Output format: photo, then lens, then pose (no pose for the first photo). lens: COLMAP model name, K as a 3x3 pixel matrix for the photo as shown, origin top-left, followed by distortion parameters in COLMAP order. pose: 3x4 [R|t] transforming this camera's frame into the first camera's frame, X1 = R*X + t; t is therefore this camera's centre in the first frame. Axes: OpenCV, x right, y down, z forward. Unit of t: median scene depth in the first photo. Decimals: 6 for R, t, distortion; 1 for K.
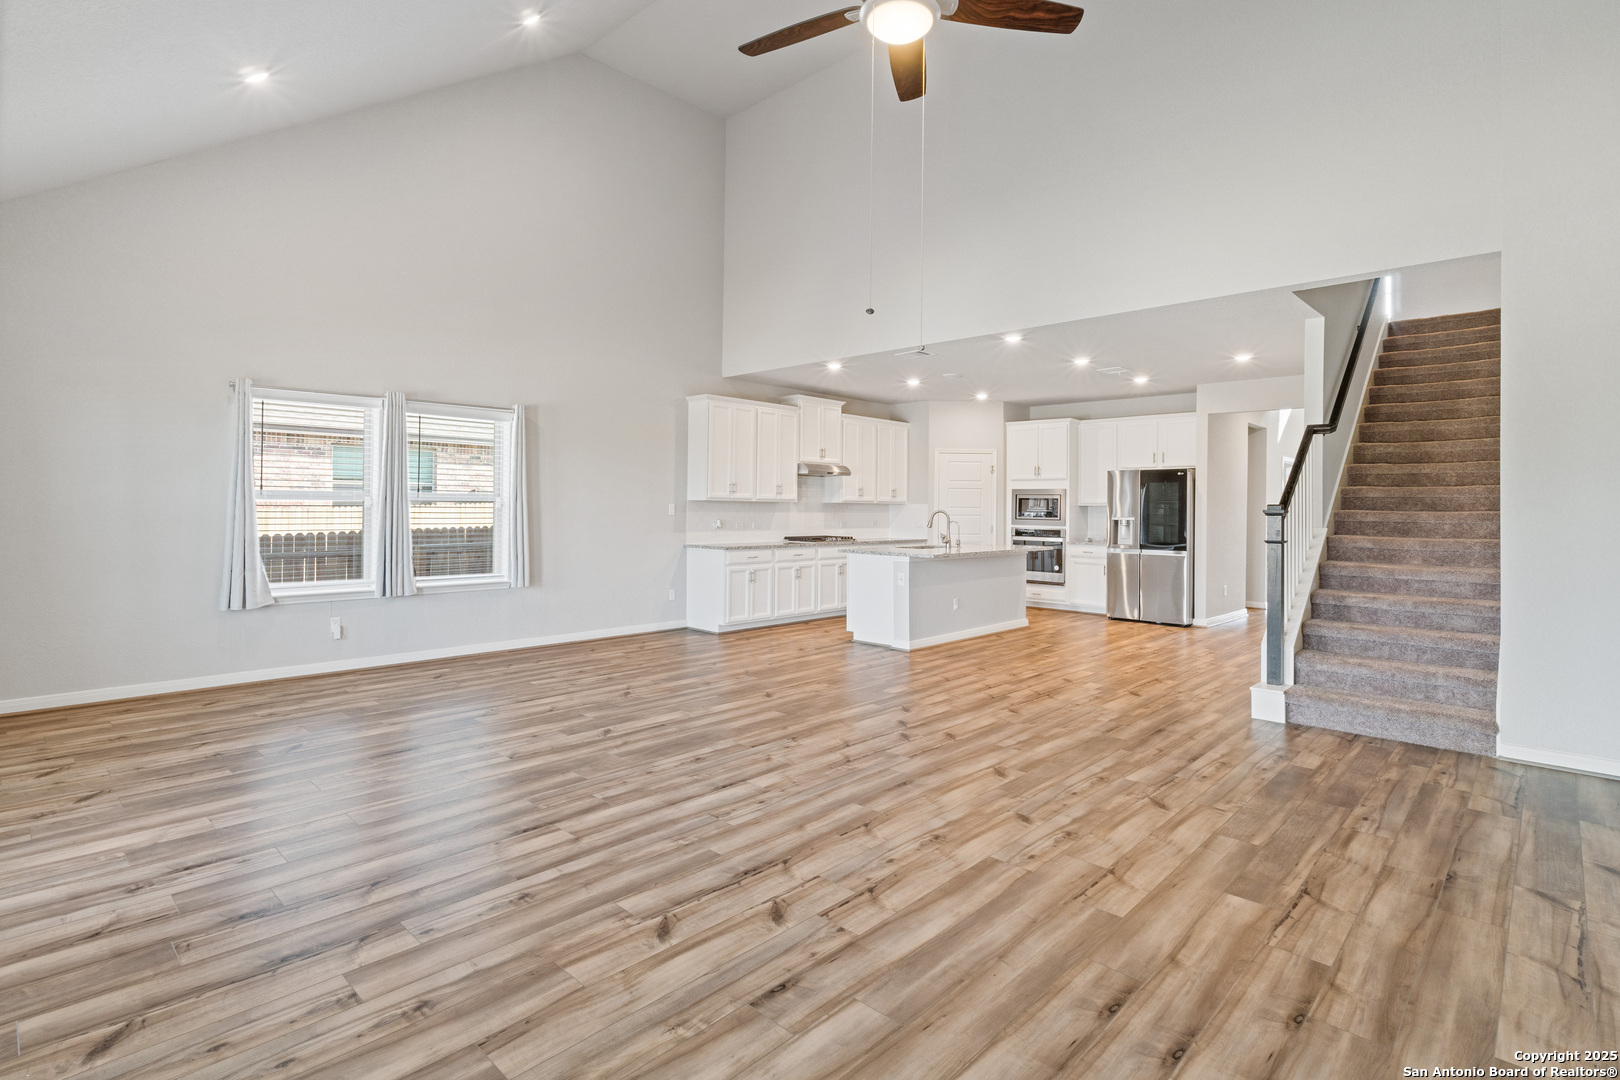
lens RADIAL K [[787.6, 0, 815.8], [0, 787.6, 505.7], [0, 0, 1]] dist [-0.000818, -0.000253]
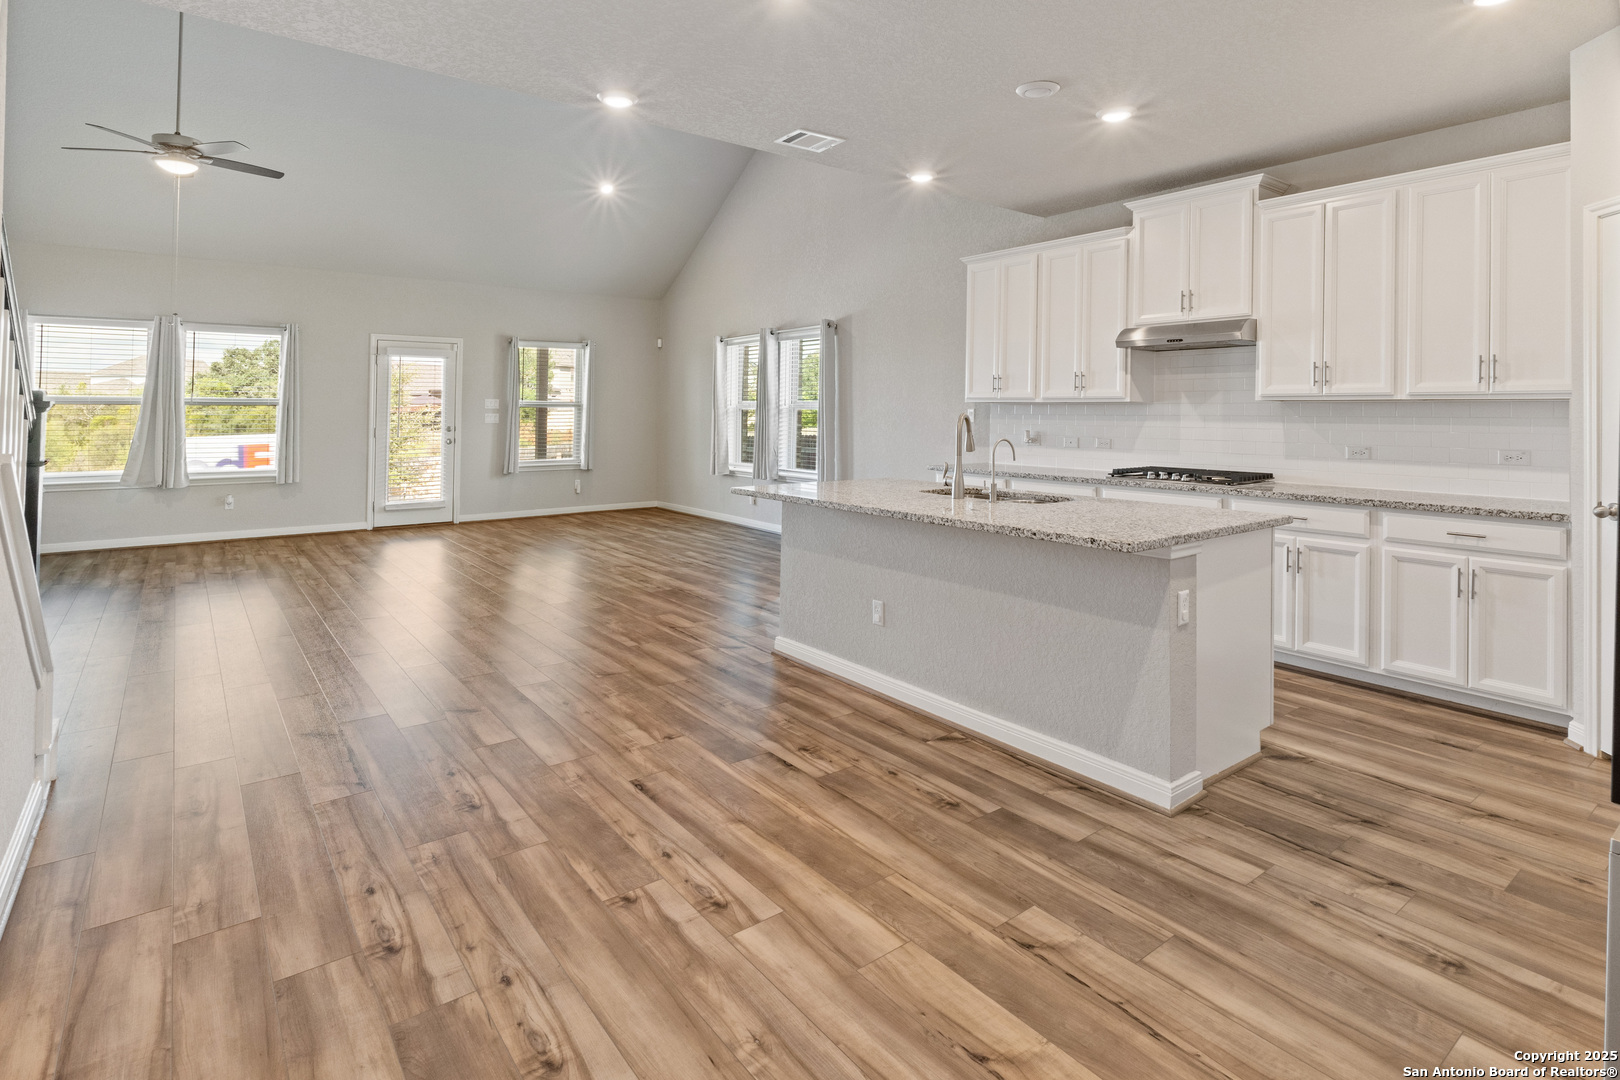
lens RADIAL K [[844.5, 0, 828.5], [0, 844.5, 397.0], [0, 0, 1]] dist [-0.004401, -0.000935]
pose [[-0.159839, -0.029805, -0.986693, 0.552484], [-0.005594, 0.999555, -0.029287, 0.009830], [0.987127, 0.000838, -0.159935, 0.853097]]
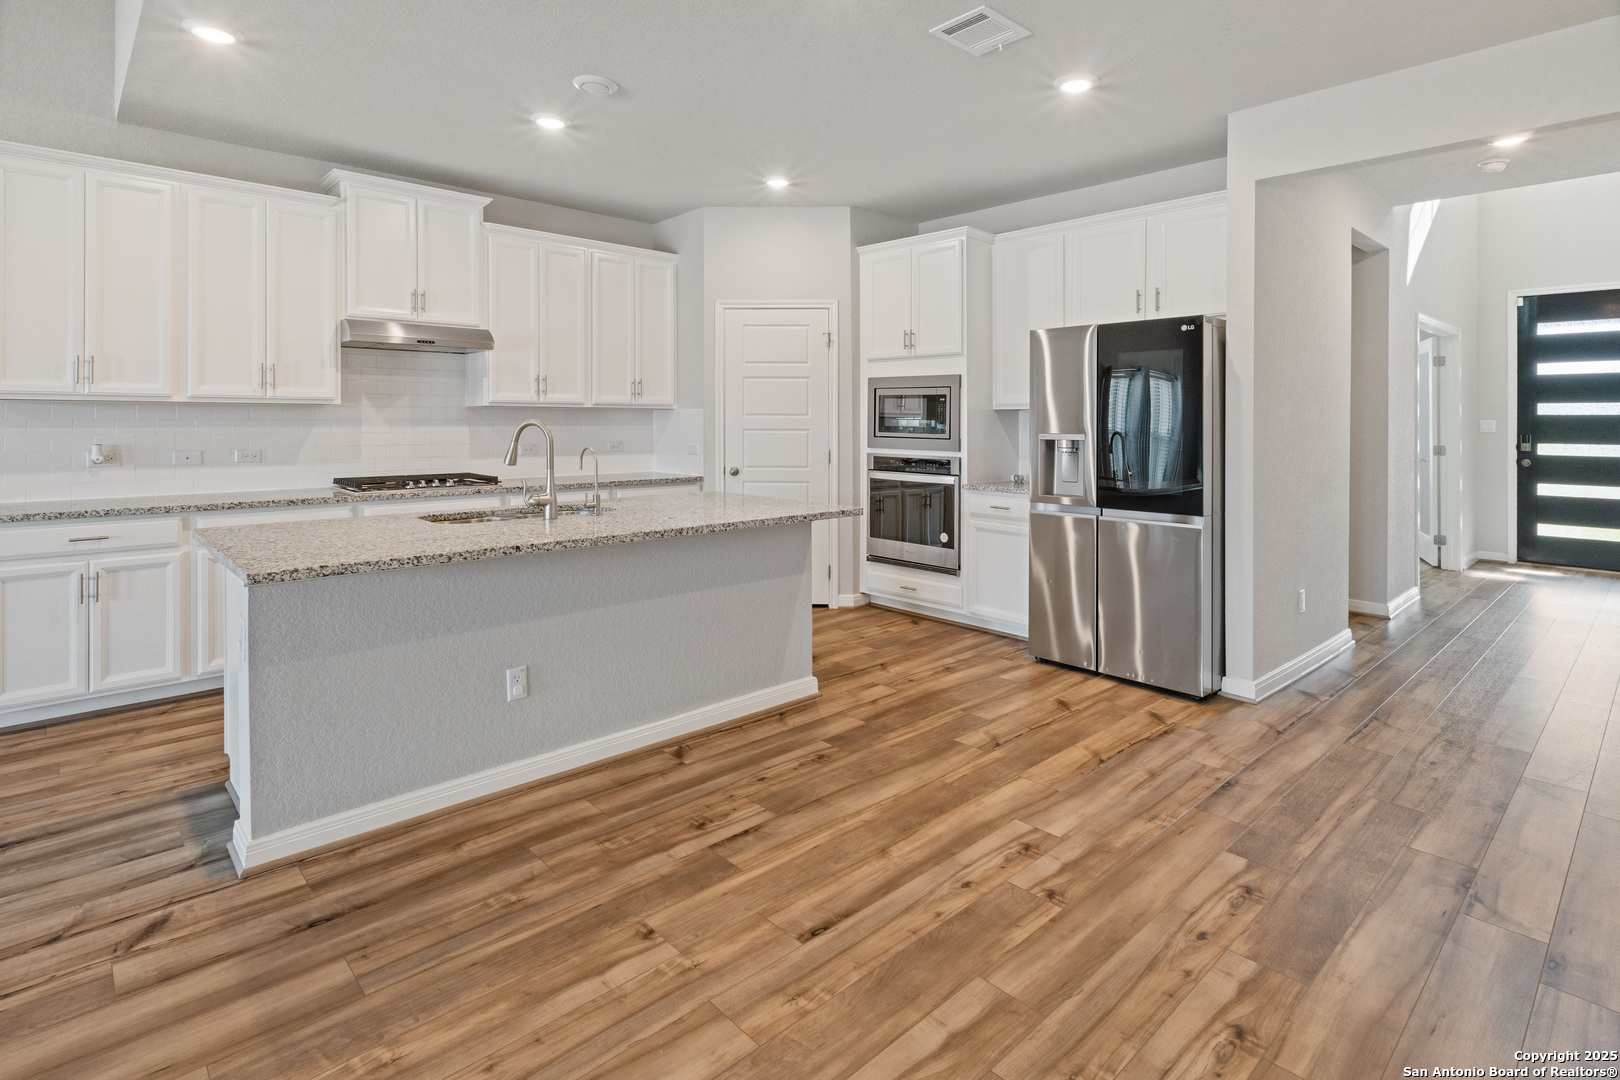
lens RADIAL K [[808.9, 0, 813.0], [0, 808.9, 425.8], [0, 0, 1]] dist [0.002031, 0.000455]
pose [[0.997637, -0.004893, -0.068525, 0.273597], [0.005785, 0.999901, 0.012825, 0.003342], [0.068456, -0.013191, 0.997567, 0.522724]]
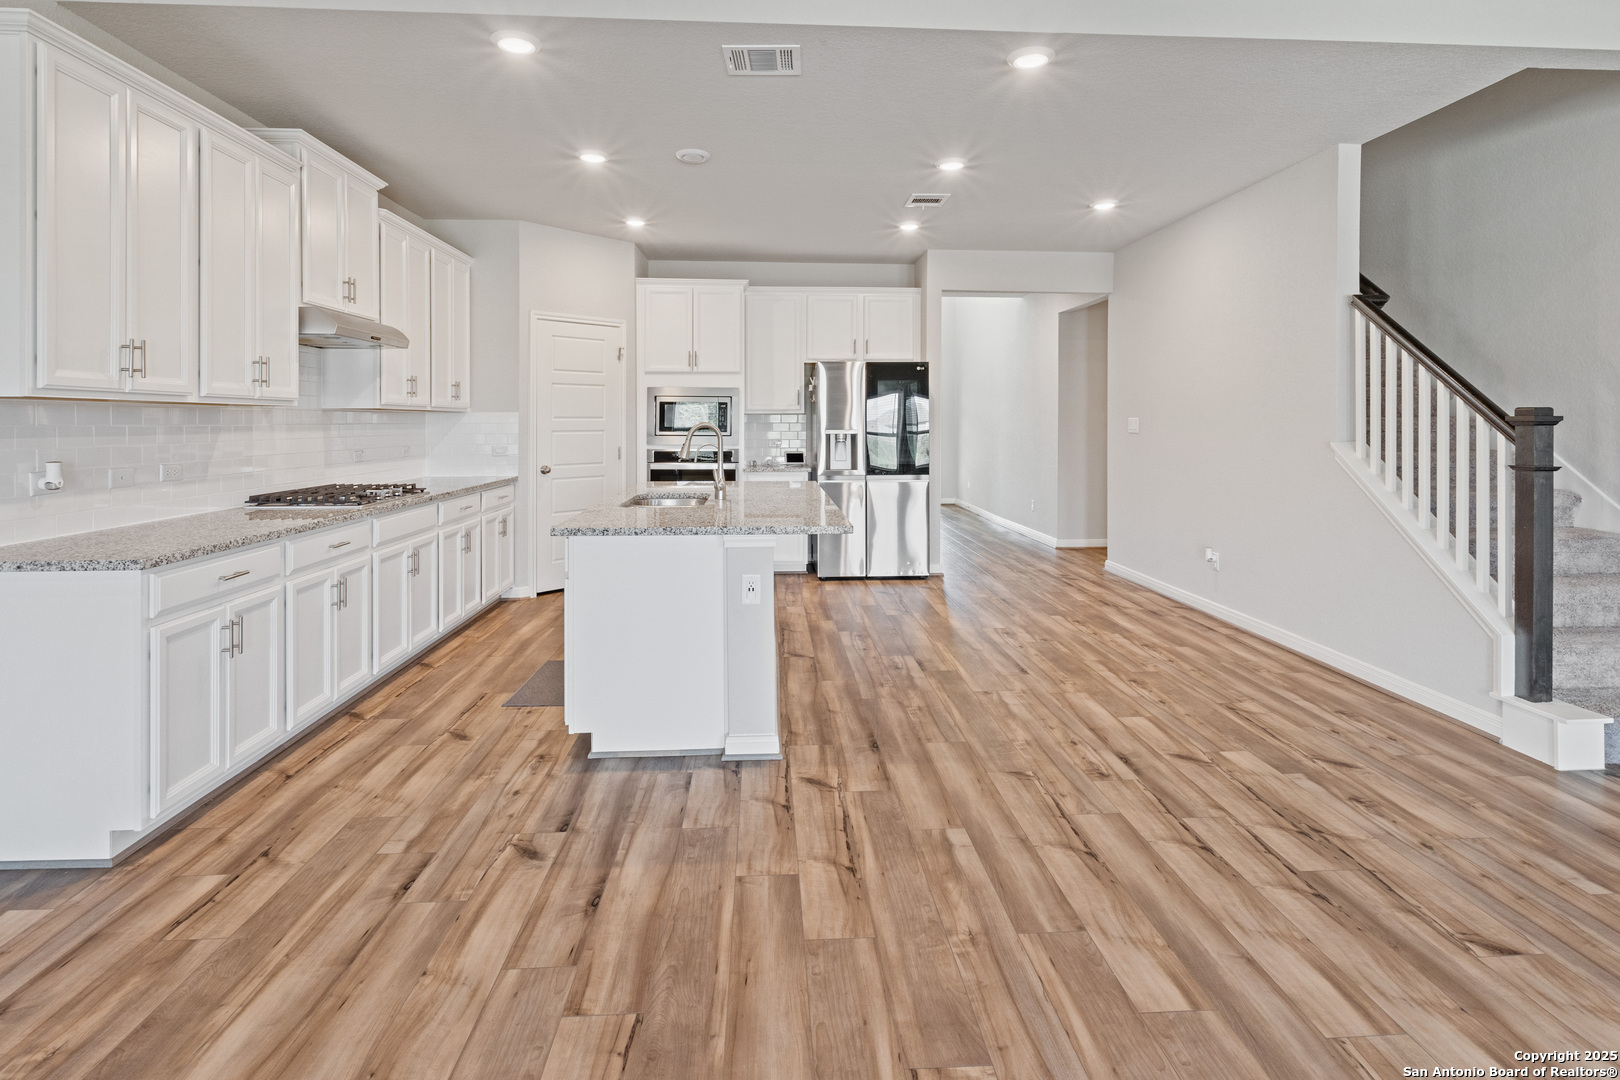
lens RADIAL K [[808.9, 0, 813.0], [0, 808.9, 425.8], [0, 0, 1]] dist [0.002031, 0.000455]
pose [[0.686372, -0.014161, 0.727113, -0.134695], [0.004644, 0.999875, 0.015089, 0.000378], [-0.727236, -0.006980, 0.686352, 0.516818]]
